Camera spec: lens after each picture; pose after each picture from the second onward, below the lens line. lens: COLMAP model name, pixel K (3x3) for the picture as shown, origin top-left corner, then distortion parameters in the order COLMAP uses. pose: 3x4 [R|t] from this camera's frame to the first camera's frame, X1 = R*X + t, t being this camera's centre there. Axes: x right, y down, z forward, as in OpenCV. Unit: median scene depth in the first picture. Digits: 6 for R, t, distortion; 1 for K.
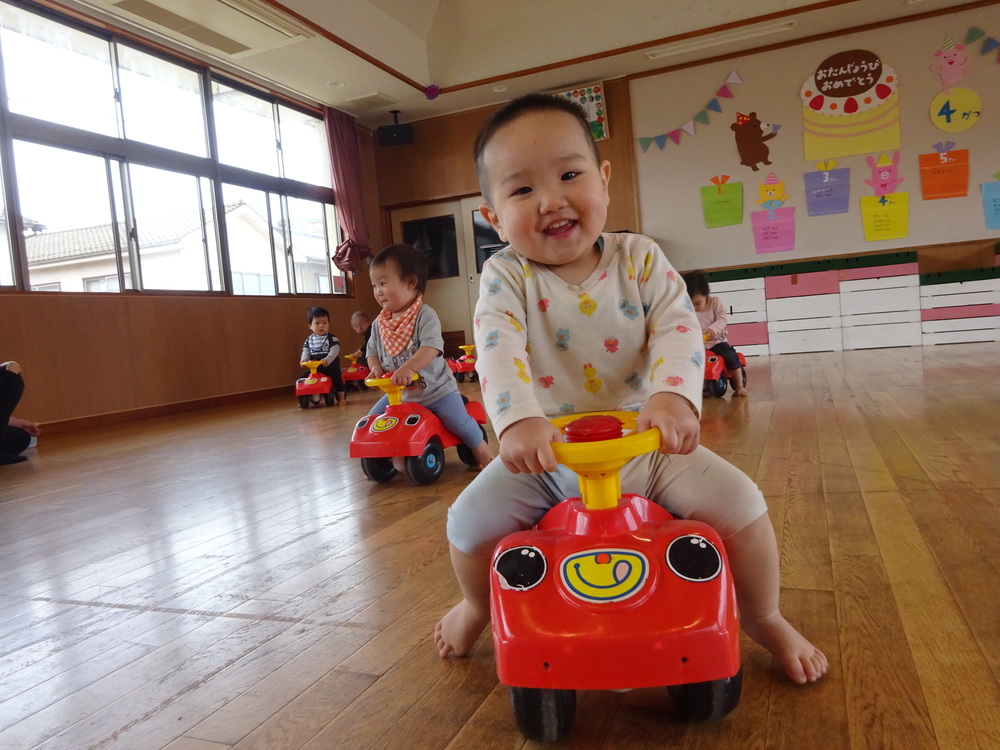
lens RADIAL K [[731.4, 0, 500.0], [0, 731.4, 375.0], [0, 0, 1]] dist [-0.004440, -0.000646]
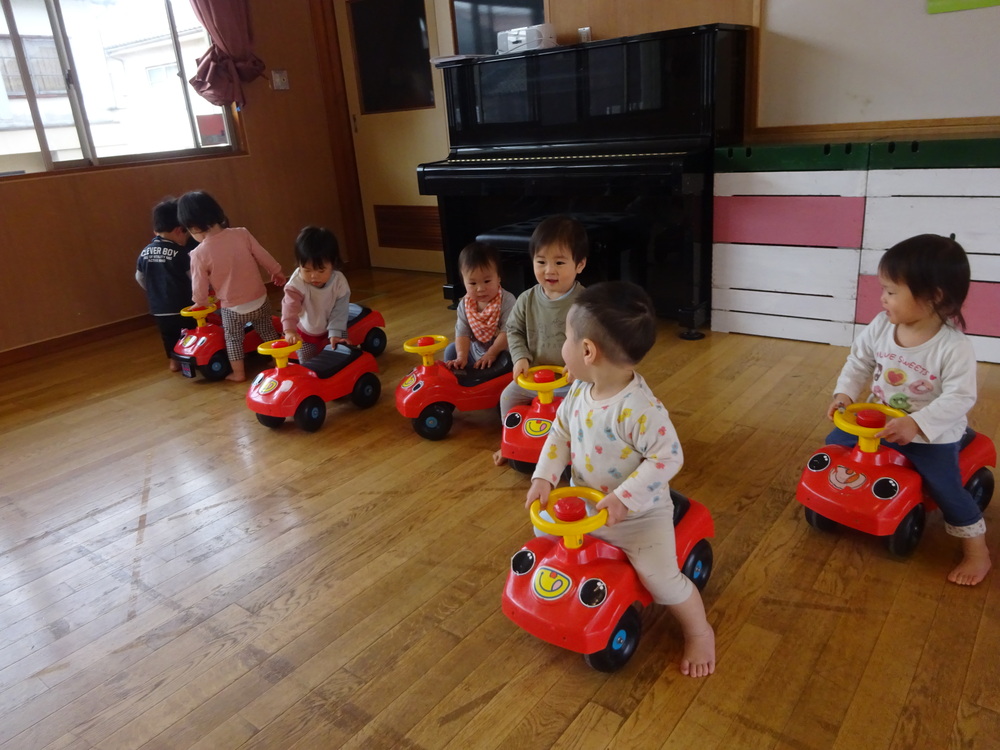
lens RADIAL K [[731.4, 0, 500.0], [0, 731.4, 375.0], [0, 0, 1]] dist [-0.004440, -0.000646]
pose [[0.963668, 0.097124, -0.248820, 0.180766], [-0.017010, 0.951972, 0.305712, -0.134884], [0.266562, -0.290373, 0.919037, 0.535114]]
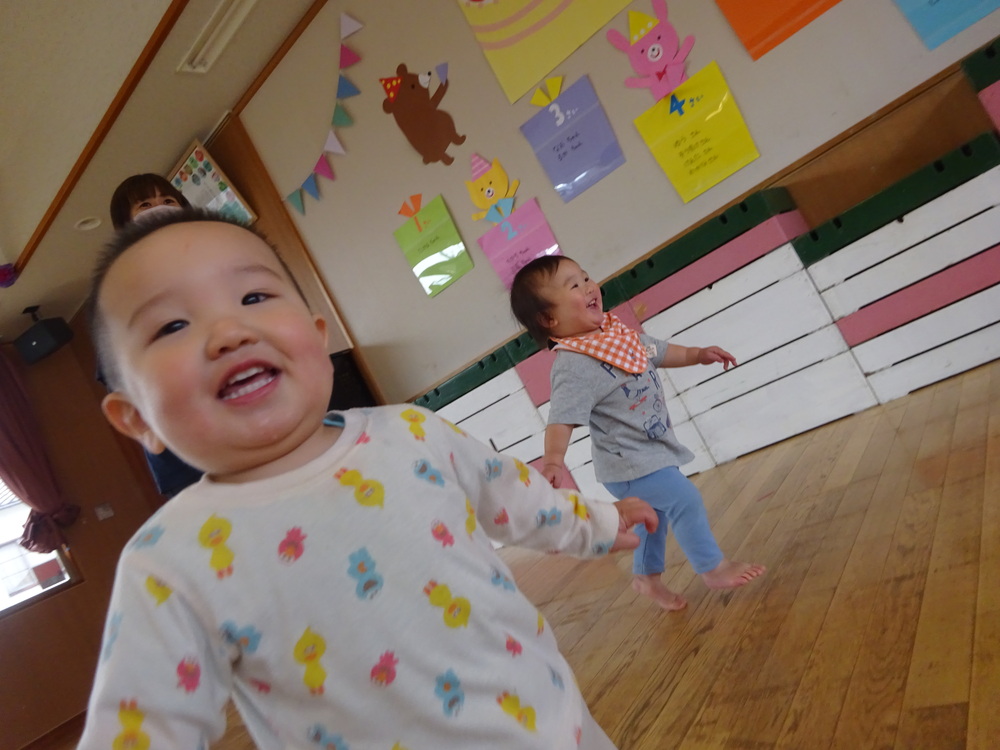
lens RADIAL K [[731.4, 0, 500.0], [0, 731.4, 375.0], [0, 0, 1]] dist [-0.004440, -0.000646]
pose [[0.886261, -0.384654, -0.258035, 0.454268], [0.373274, 0.922967, -0.093804, -0.083375], [0.274240, -0.013183, 0.961571, 0.518475]]
